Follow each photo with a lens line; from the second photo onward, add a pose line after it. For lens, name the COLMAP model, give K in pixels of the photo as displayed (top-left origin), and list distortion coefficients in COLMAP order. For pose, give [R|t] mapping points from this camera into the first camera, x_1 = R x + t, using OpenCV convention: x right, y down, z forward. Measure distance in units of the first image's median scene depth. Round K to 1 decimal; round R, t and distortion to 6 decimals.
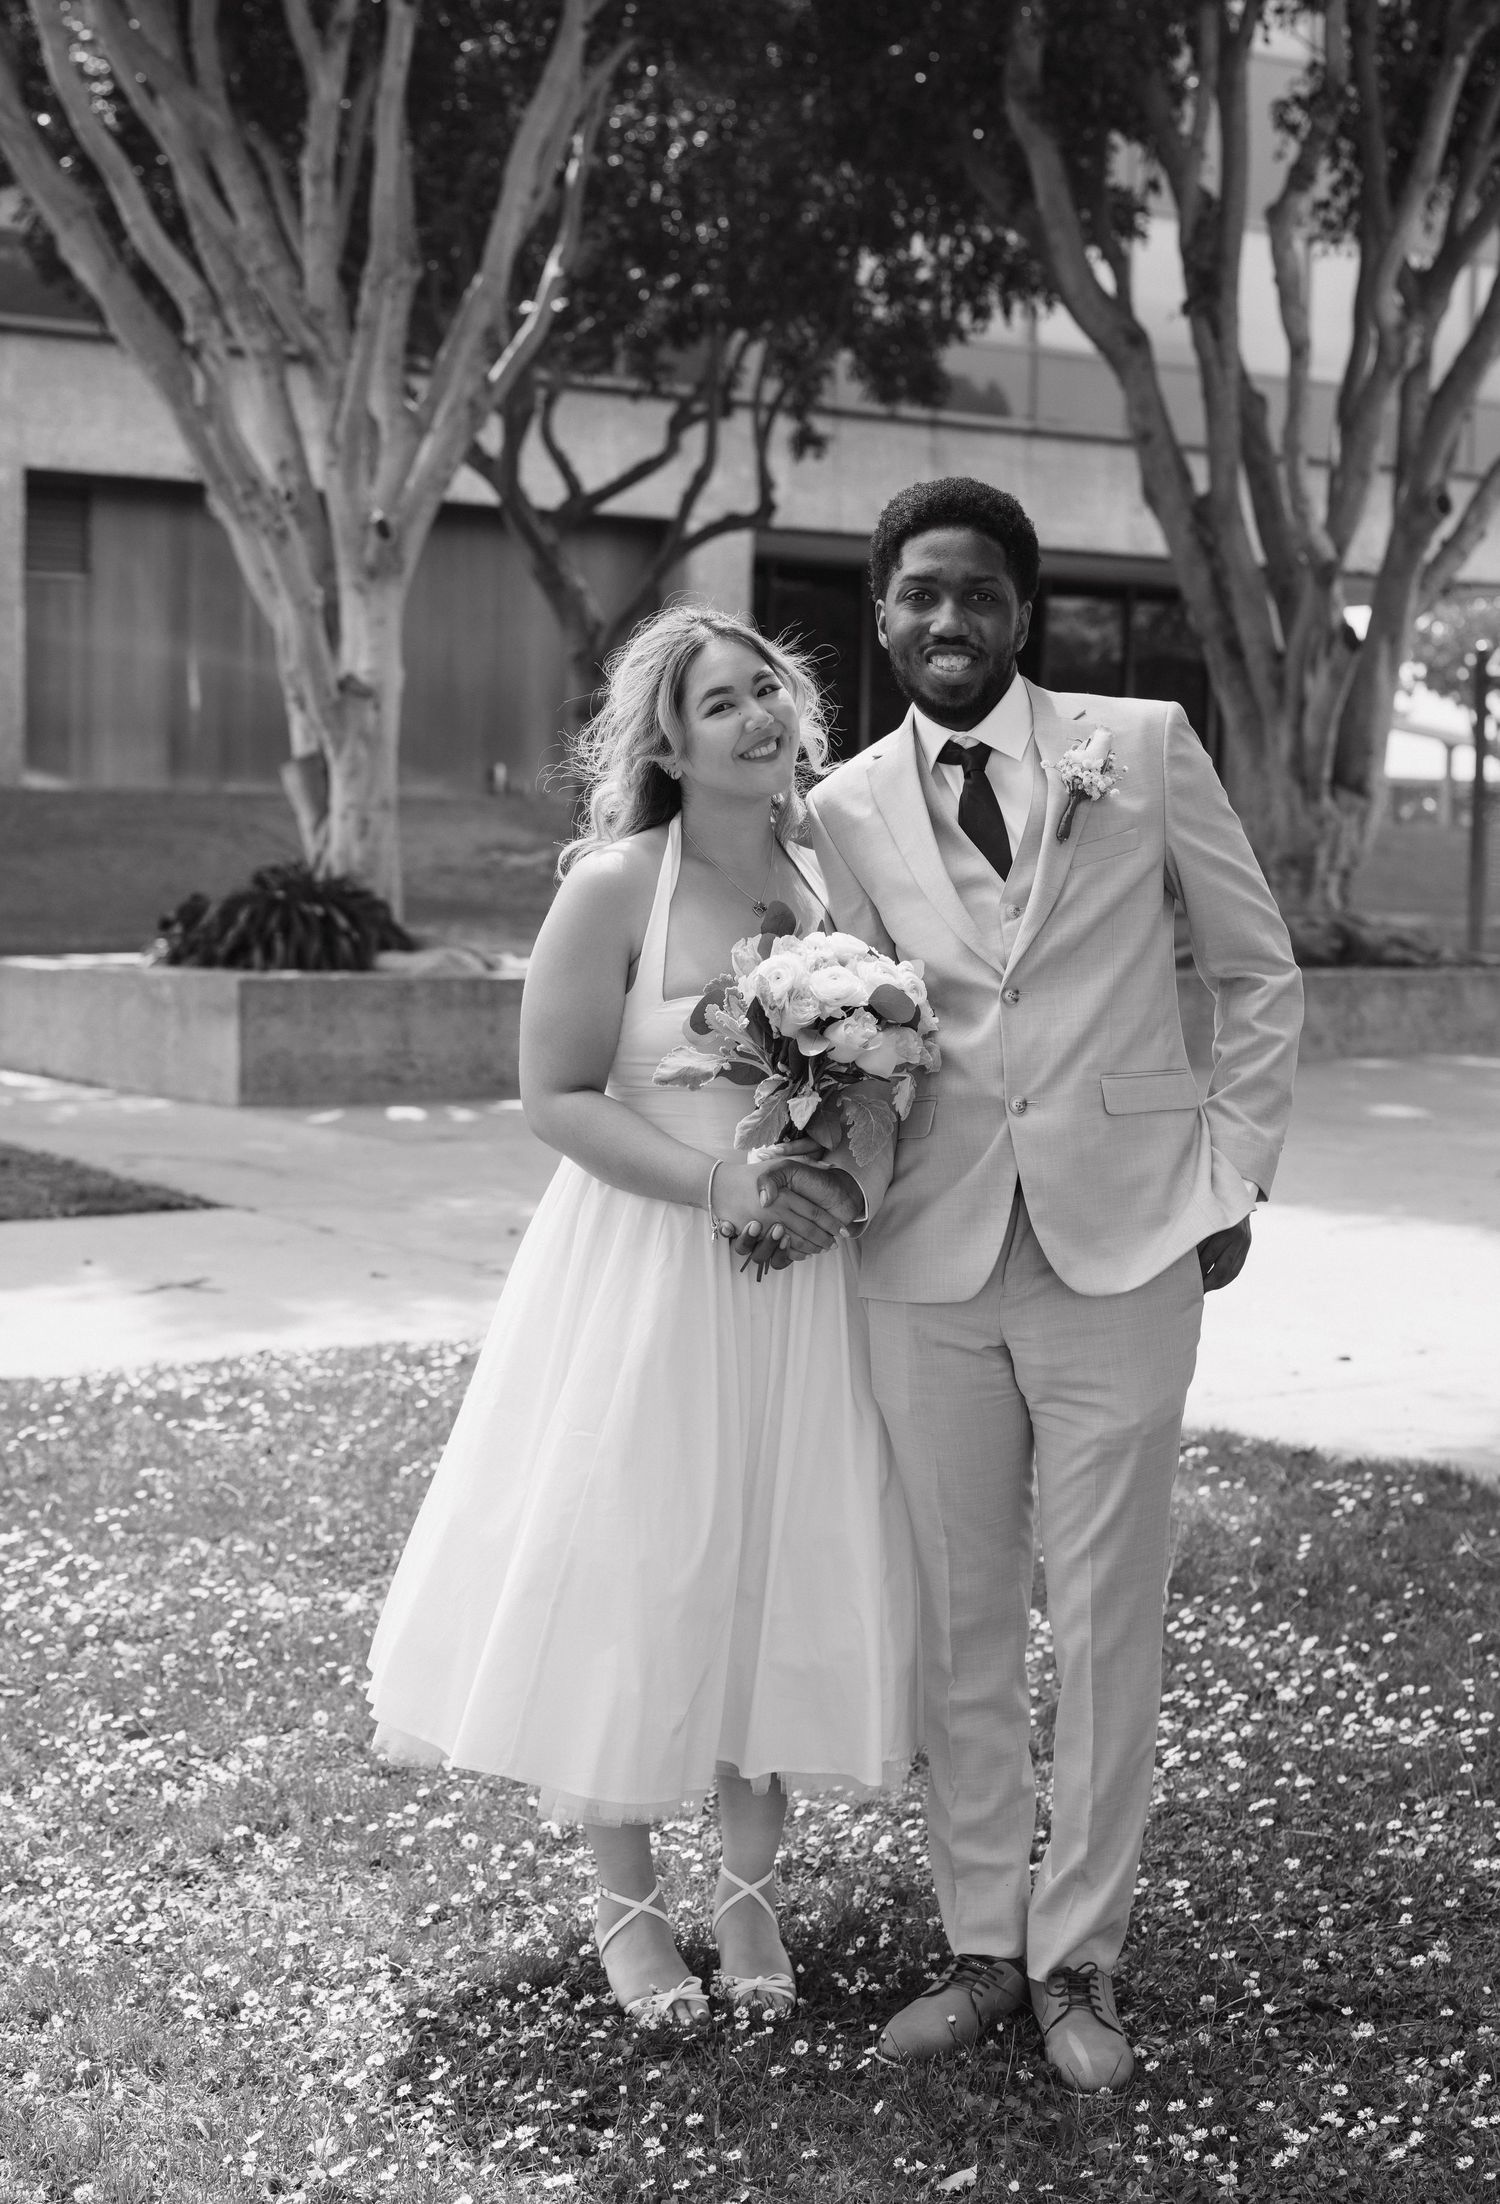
lens RADIAL K [[3901.4, 0, 704.8], [0, 3901.4, 1072.7], [0, 0, 1]] dist [0.029715, 0.000000]
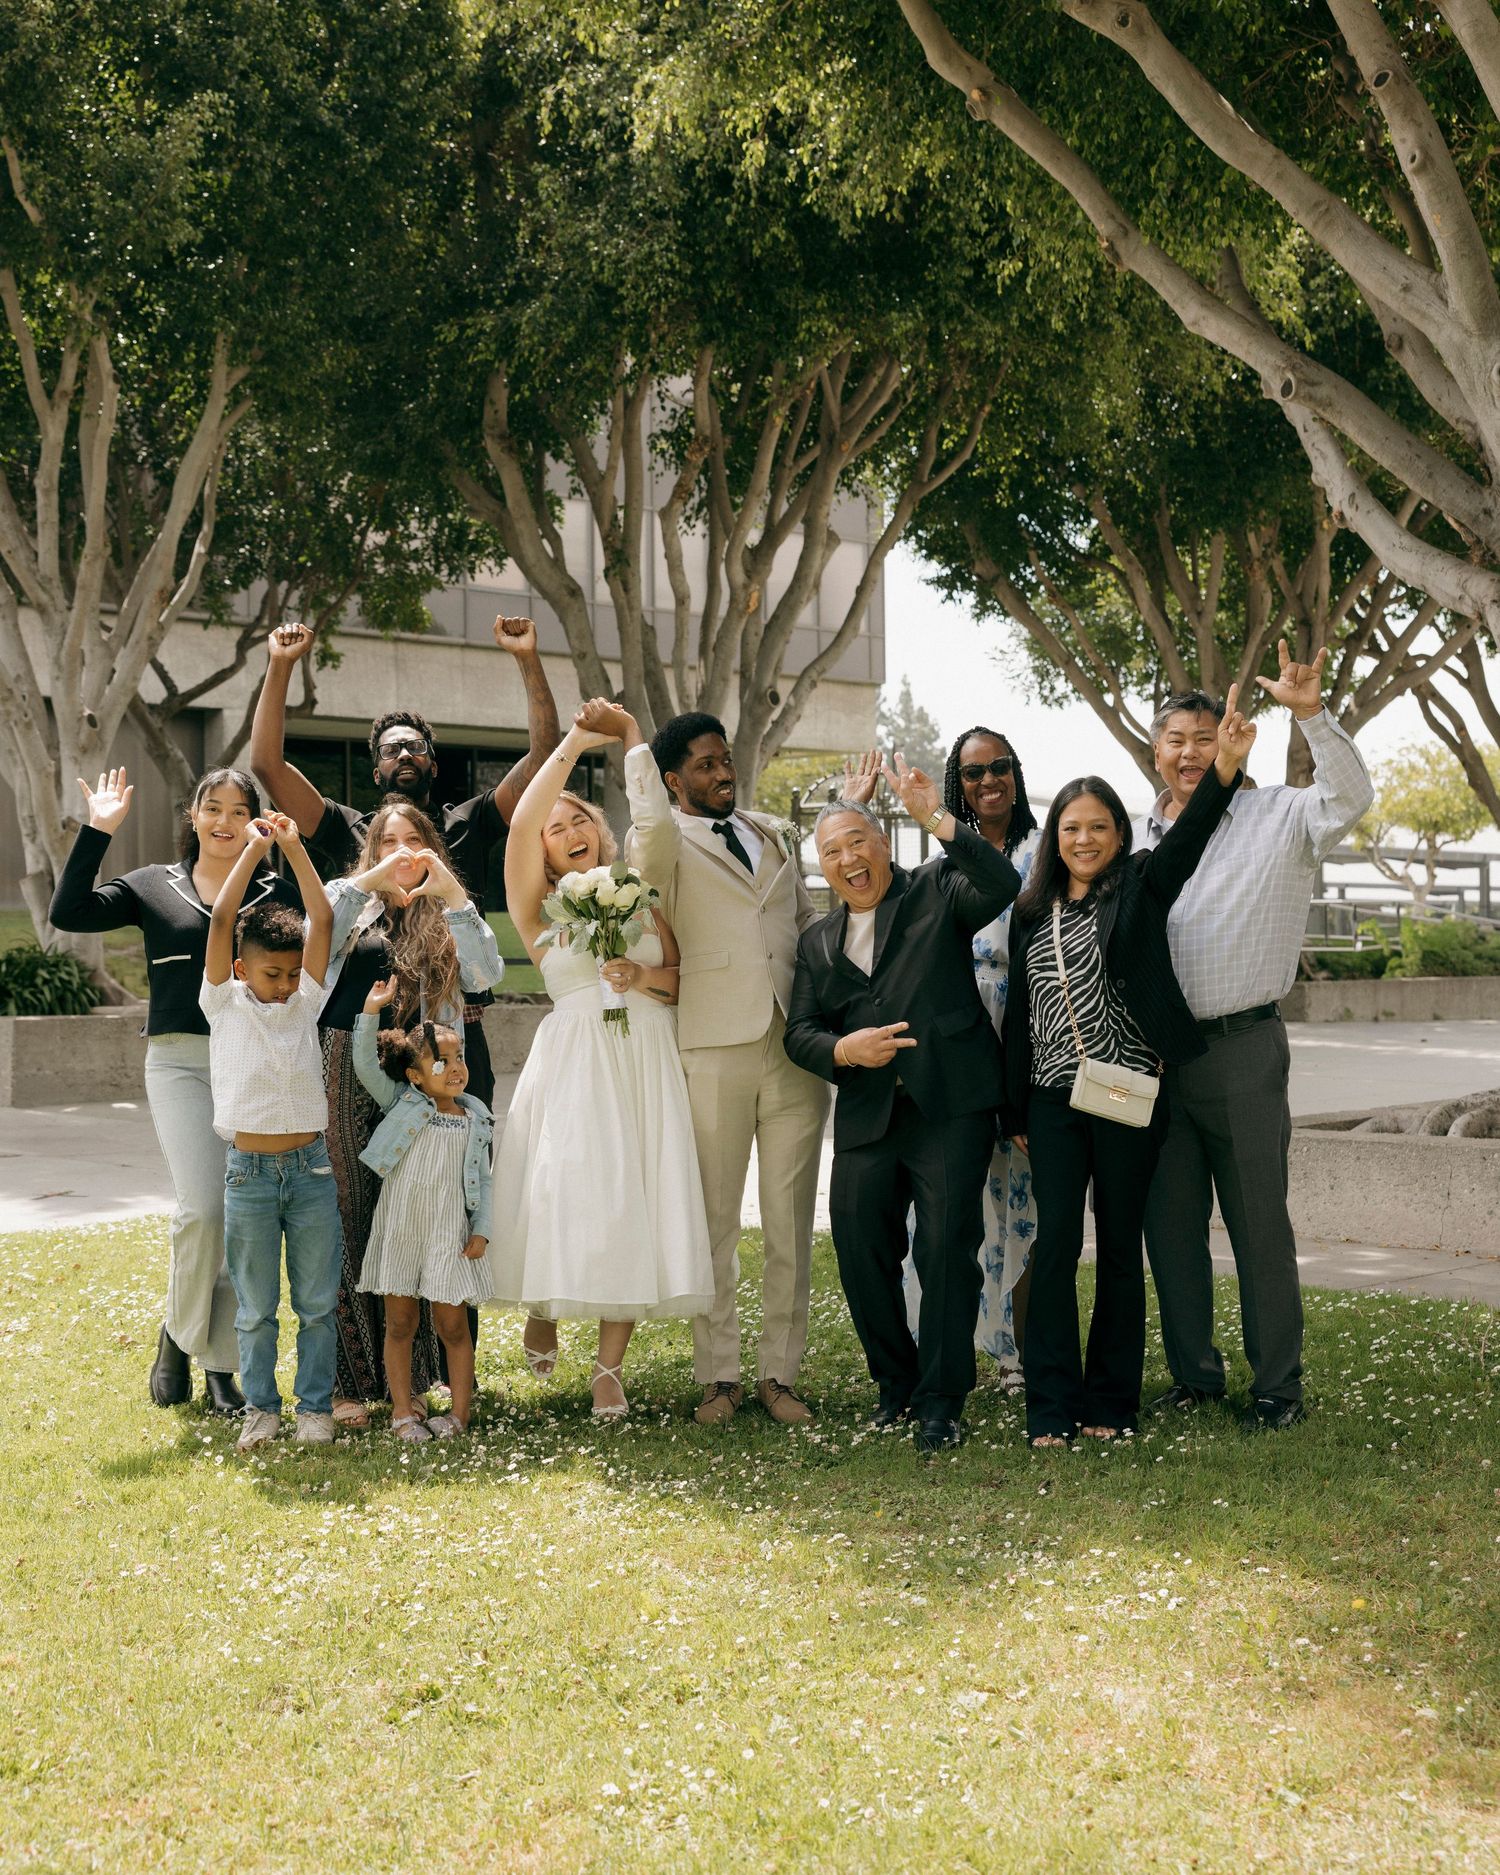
lens RADIAL K [[3196.5, 0, 716.0], [0, 3196.5, 890.4], [0, 0, 1]] dist [-0.148368, 0.000000]
pose [[0.980412, -0.017913, 0.196139, -0.076358], [0.033721, 0.996418, -0.077553, 0.024802], [-0.194047, 0.082648, 0.977504, -0.203175]]
